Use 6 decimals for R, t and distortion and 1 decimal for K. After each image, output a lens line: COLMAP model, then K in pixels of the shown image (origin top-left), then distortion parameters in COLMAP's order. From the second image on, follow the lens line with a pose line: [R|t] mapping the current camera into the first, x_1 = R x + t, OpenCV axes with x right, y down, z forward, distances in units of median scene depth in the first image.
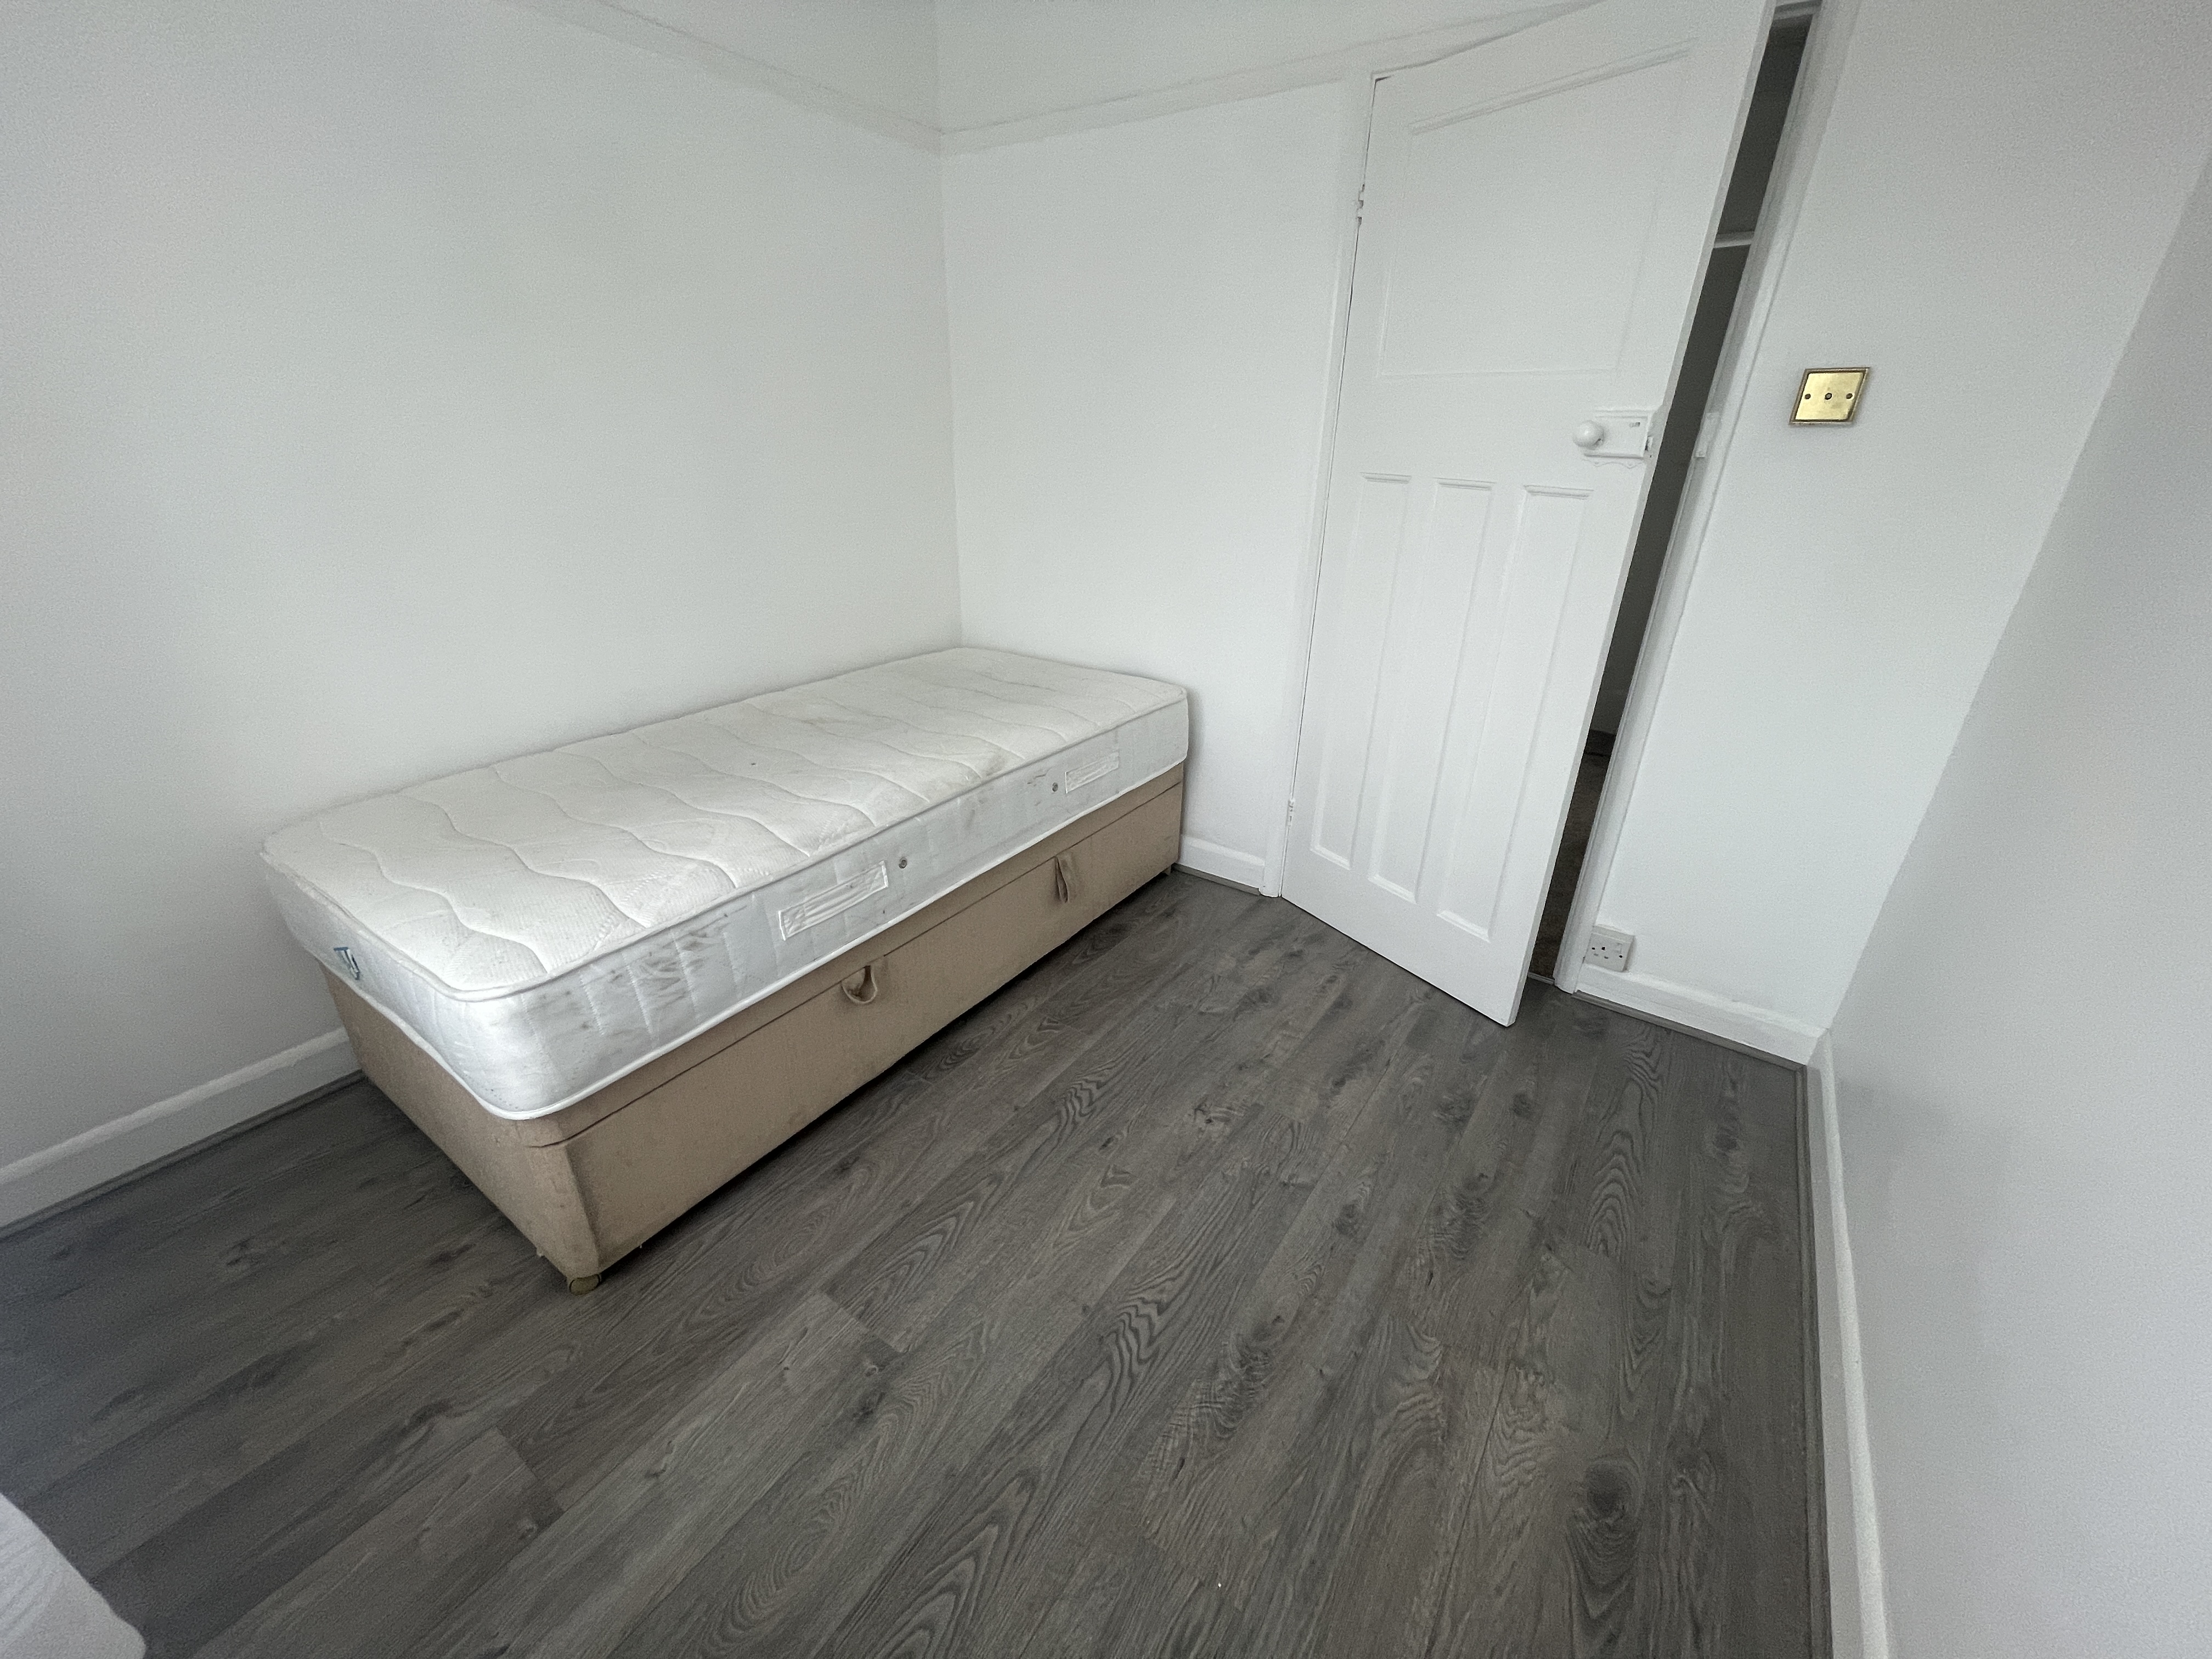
lens RADIAL K [[889.0, 0, 1094.3], [0, 889.0, 820.3], [0, 0, 1]] dist [0.000051, -0.000035]
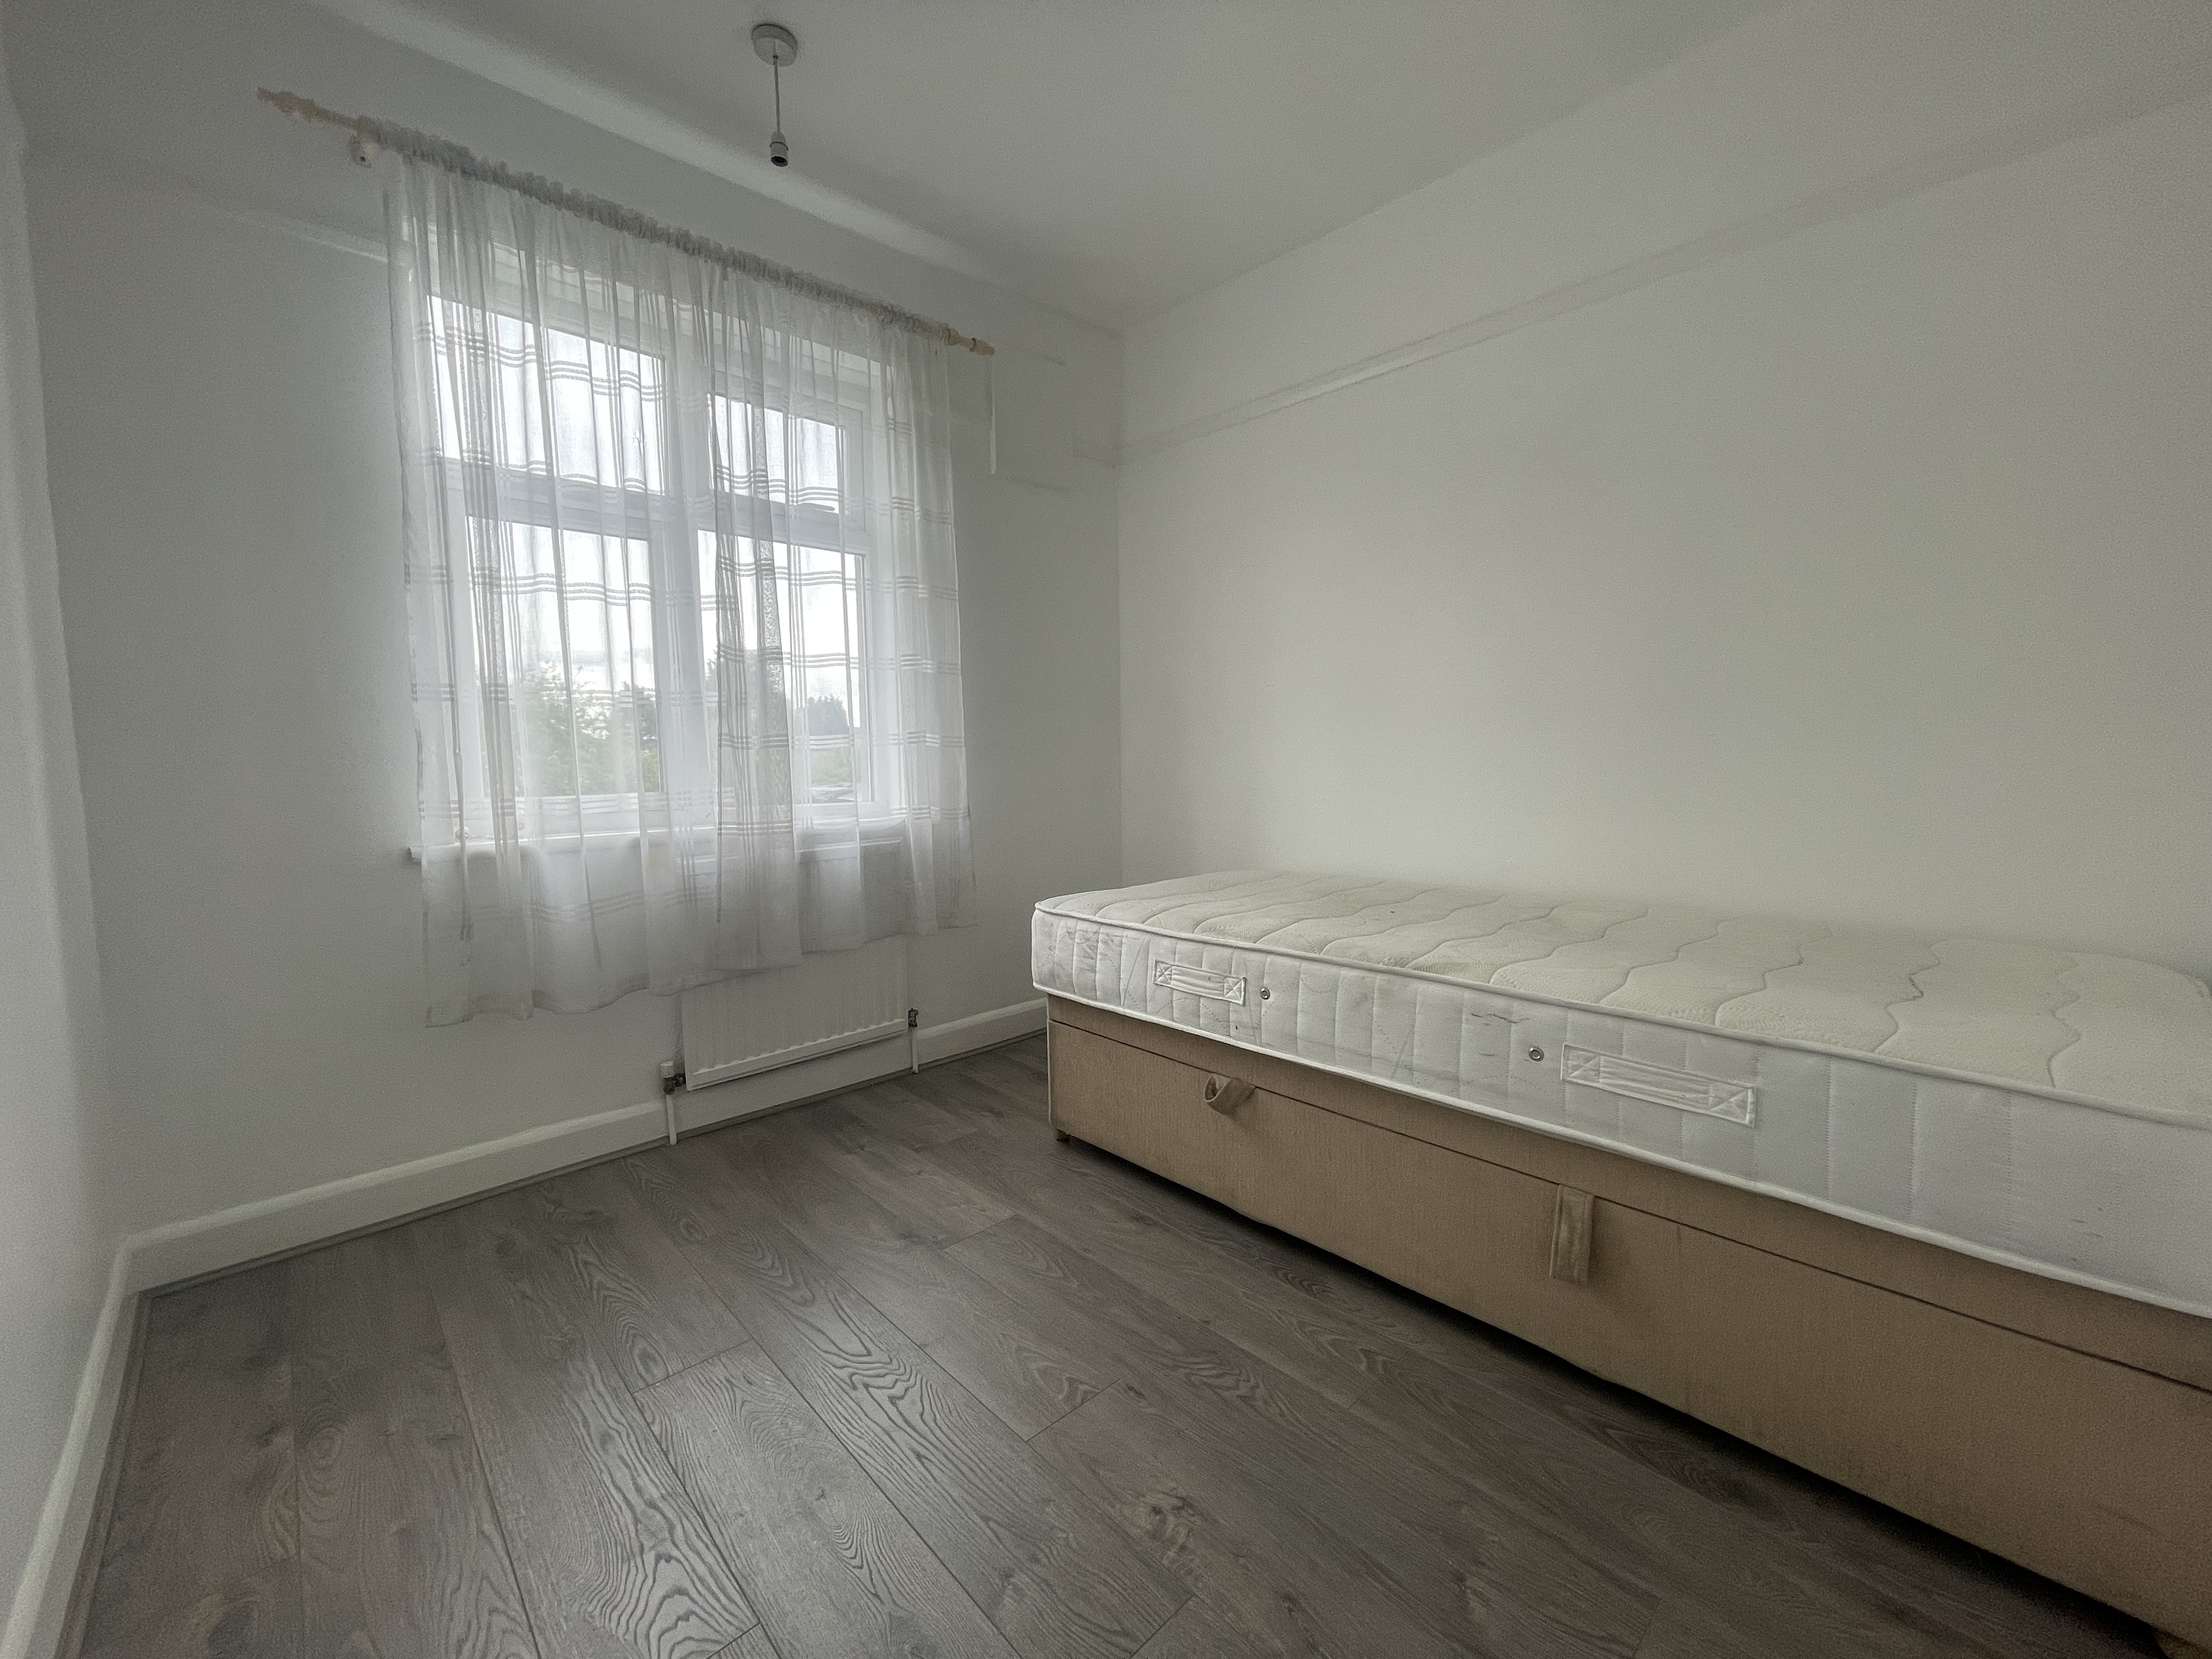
lens RADIAL K [[889.0, 0, 1094.3], [0, 889.0, 820.3], [0, 0, 1]] dist [0.000051, -0.000035]
pose [[-0.202090, 0.061000, -0.977465, 0.810619], [-0.391561, 0.909786, 0.137731, -0.196988], [0.897686, 0.410571, -0.159974, 0.962565]]
